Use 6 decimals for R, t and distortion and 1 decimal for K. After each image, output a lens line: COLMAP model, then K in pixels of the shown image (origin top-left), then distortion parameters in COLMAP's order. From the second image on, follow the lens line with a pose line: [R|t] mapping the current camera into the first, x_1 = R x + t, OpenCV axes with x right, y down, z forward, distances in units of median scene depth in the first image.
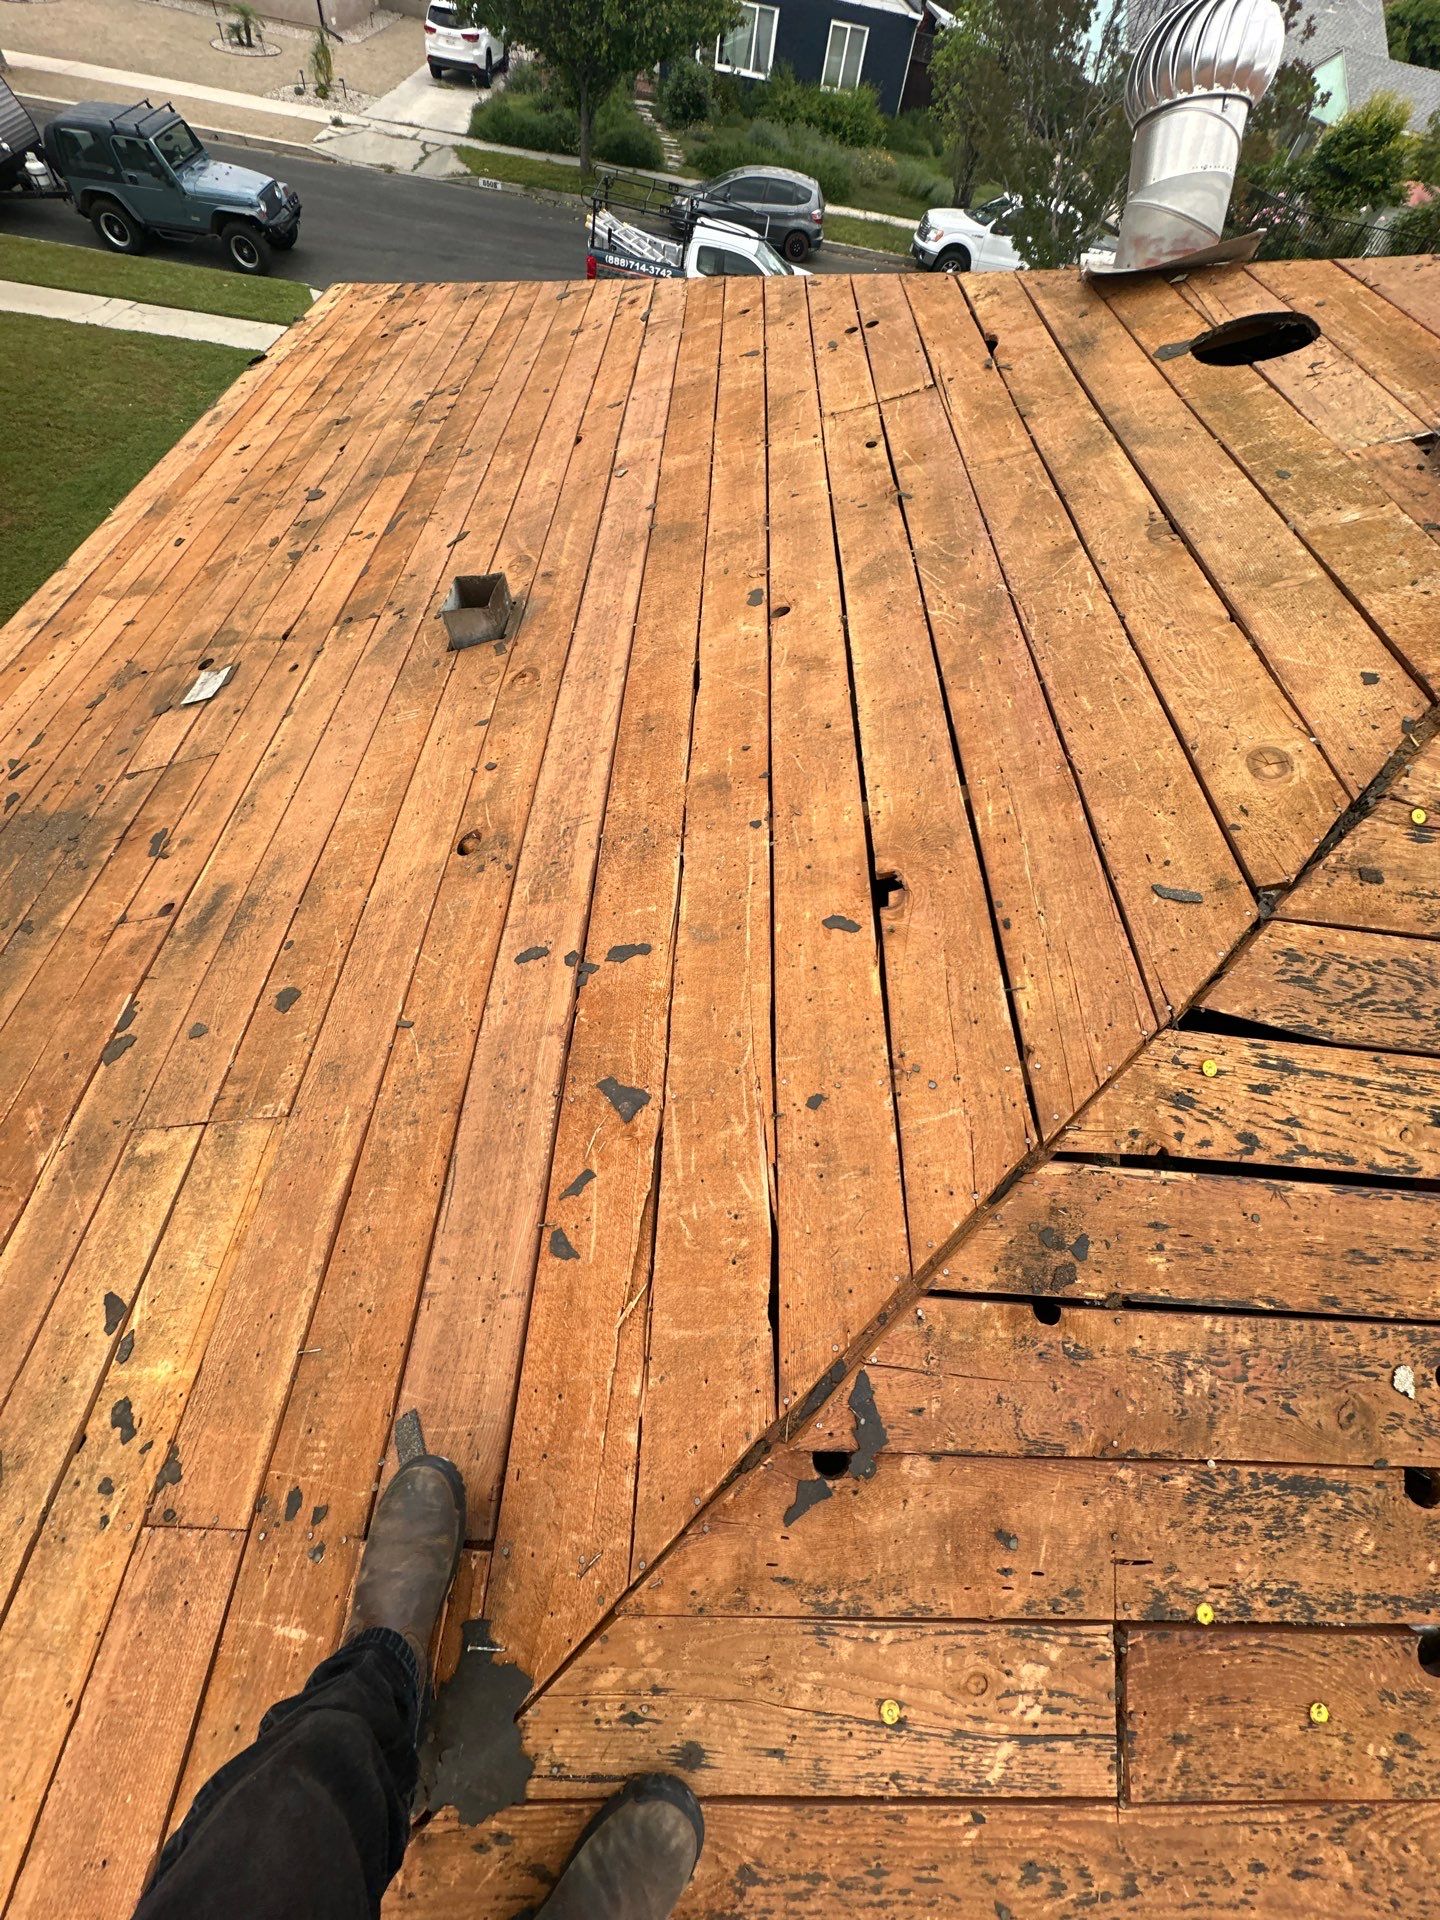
lens RADIAL K [[769.5, 0, 718.7], [0, 769.5, 956.2], [0, 0, 1]] dist [0.000287, 0.000434]
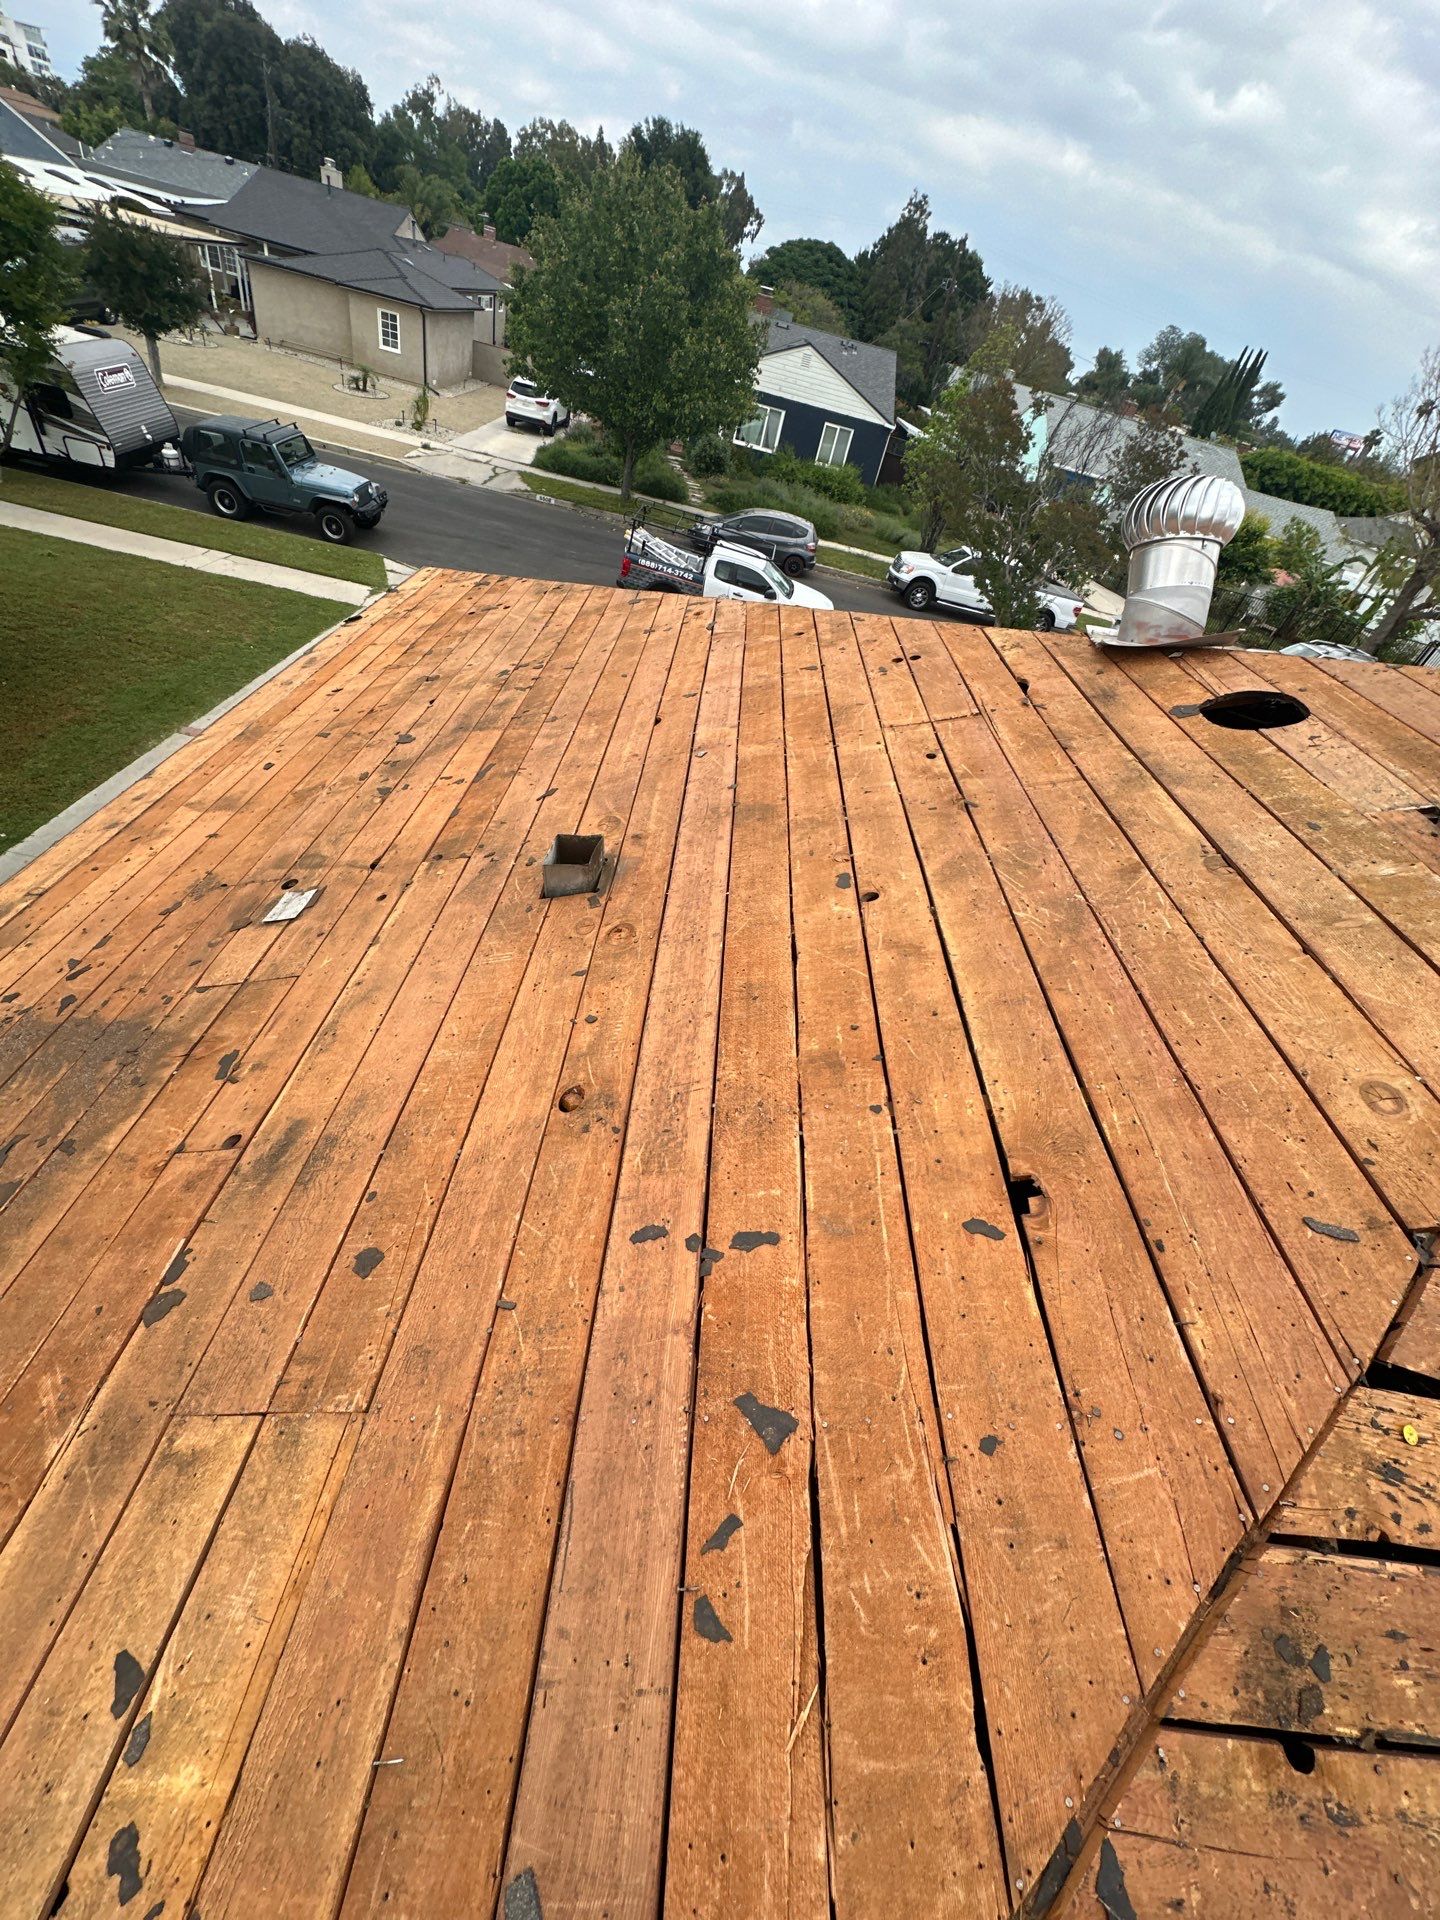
lens RADIAL K [[769.8, 0, 719.3], [0, 769.8, 955.7], [0, 0, 1]] dist [0.000788, 0.000488]
pose [[0.996402, 0.075270, 0.038958, -0.147441], [-0.062485, 0.962945, -0.262361, -0.060383], [-0.057263, 0.258982, 0.964183, -0.012892]]
